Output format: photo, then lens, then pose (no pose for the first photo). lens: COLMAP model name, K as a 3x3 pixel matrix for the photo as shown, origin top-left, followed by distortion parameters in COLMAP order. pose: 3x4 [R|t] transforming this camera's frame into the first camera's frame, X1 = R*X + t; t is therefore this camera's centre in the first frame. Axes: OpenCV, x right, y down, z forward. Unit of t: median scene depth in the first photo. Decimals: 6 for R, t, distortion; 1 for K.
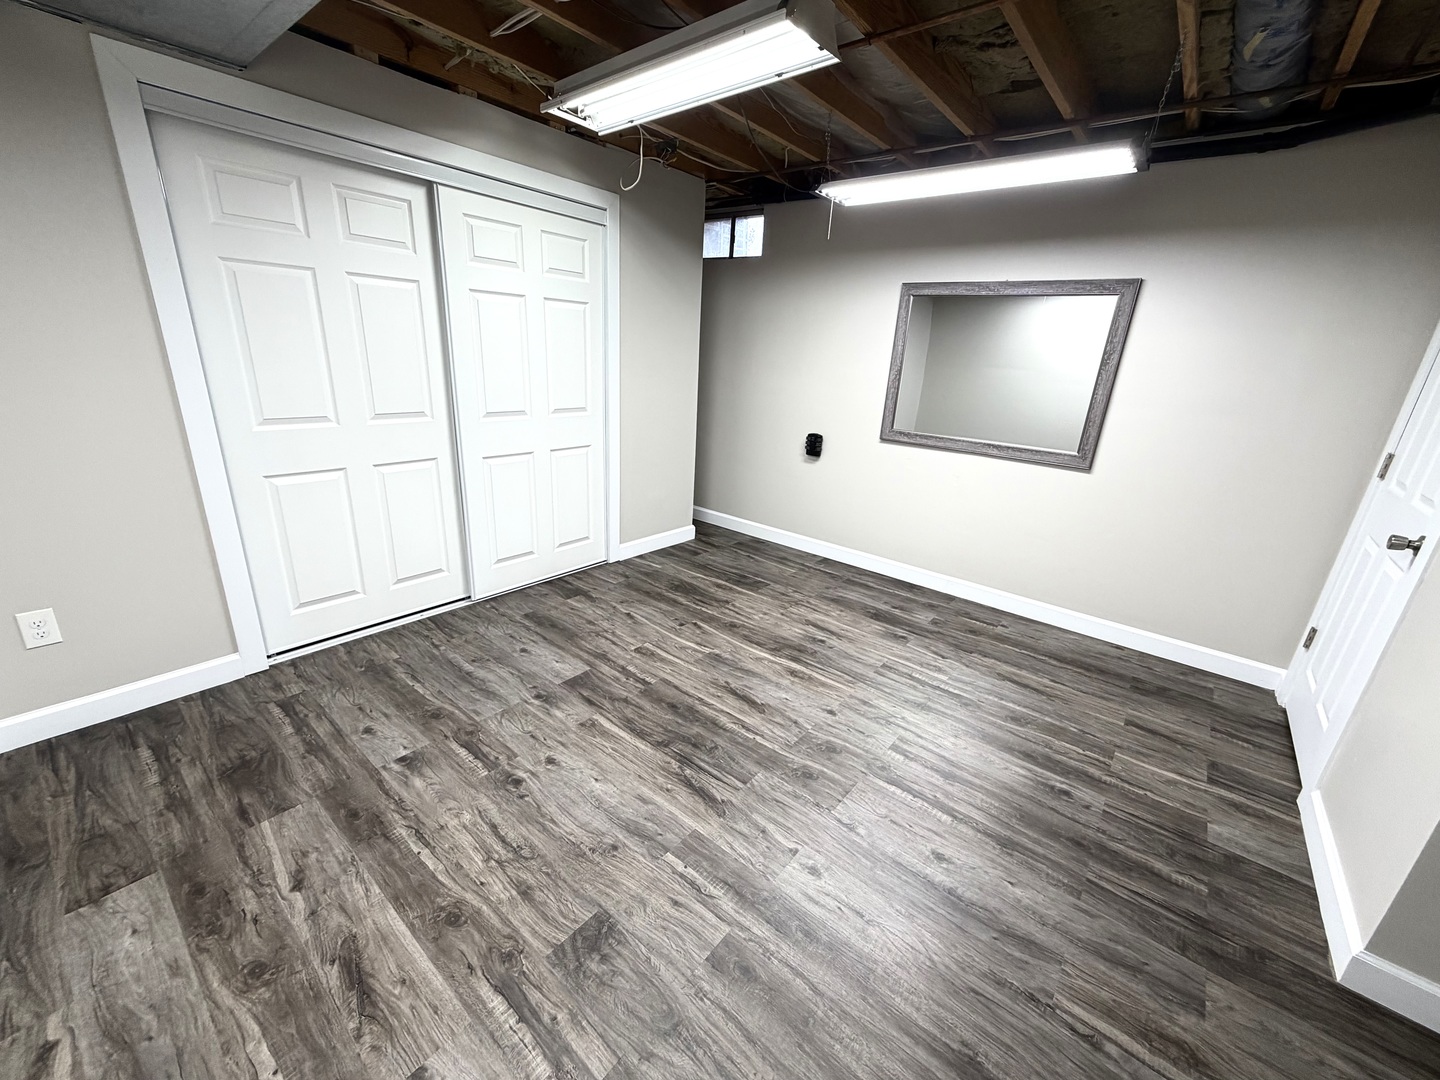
lens RADIAL K [[572.0, 0, 716.6], [0, 572.0, 543.6], [0, 0, 1]] dist [0.000273, -0.000419]
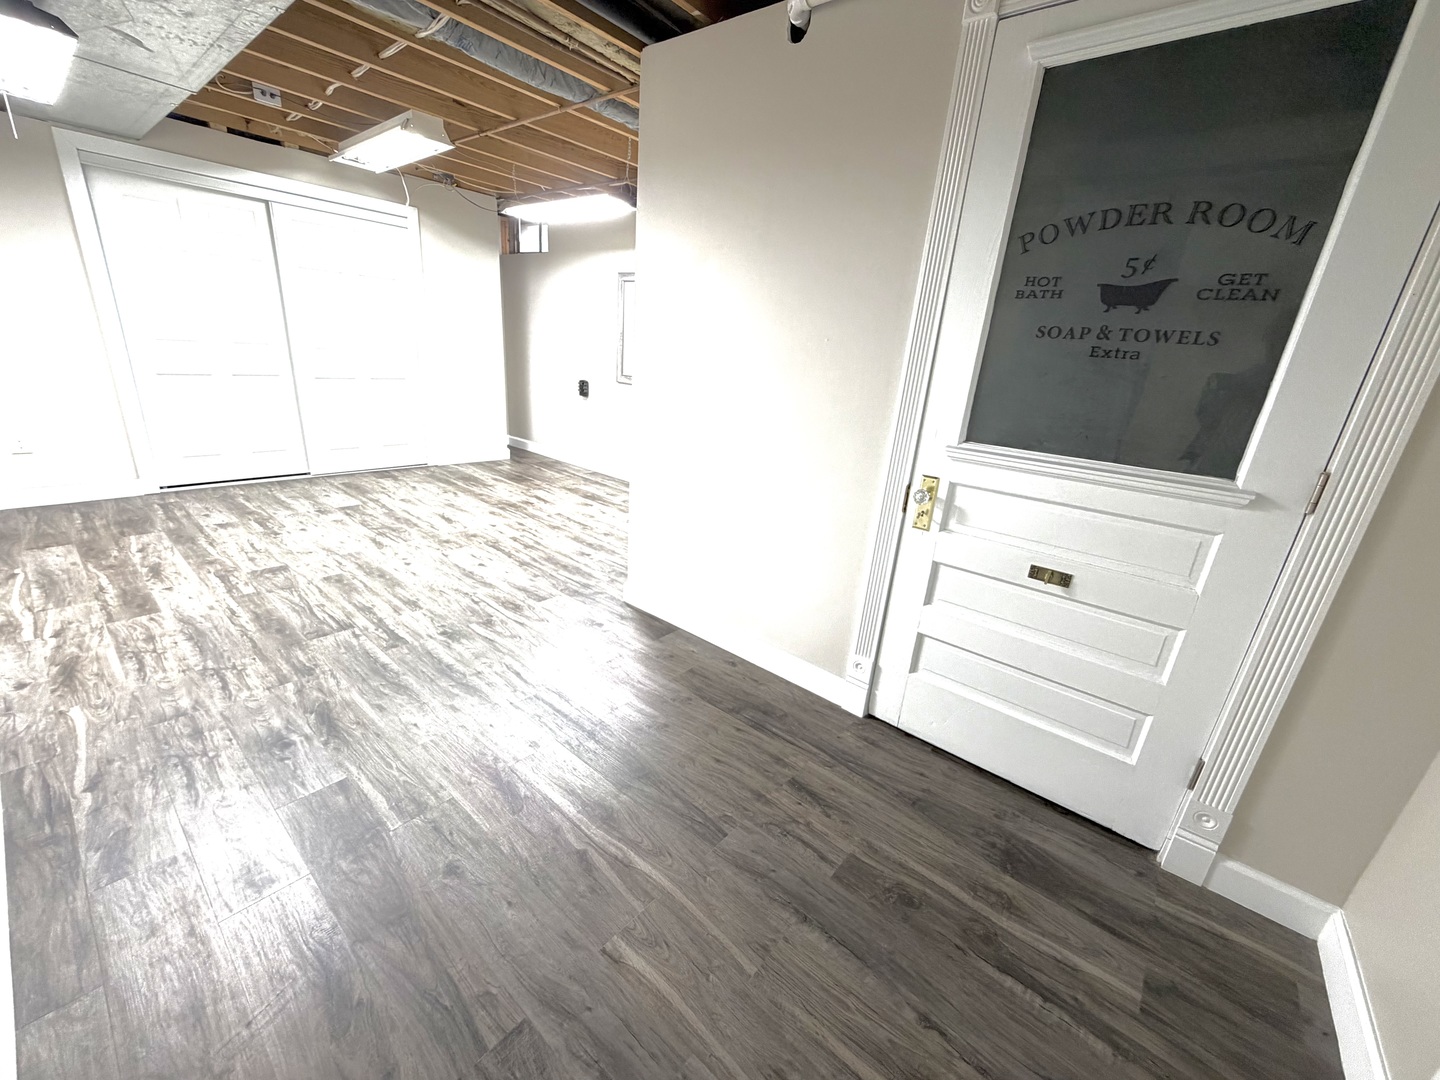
lens RADIAL K [[572.0, 0, 716.6], [0, 572.0, 543.6], [0, 0, 1]] dist [0.000273, -0.000419]
pose [[0.999633, 0.027070, -0.000518, 0.969709], [-0.027066, 0.999612, 0.006549, 0.361533], [0.000695, -0.006532, 0.999978, -0.764015]]
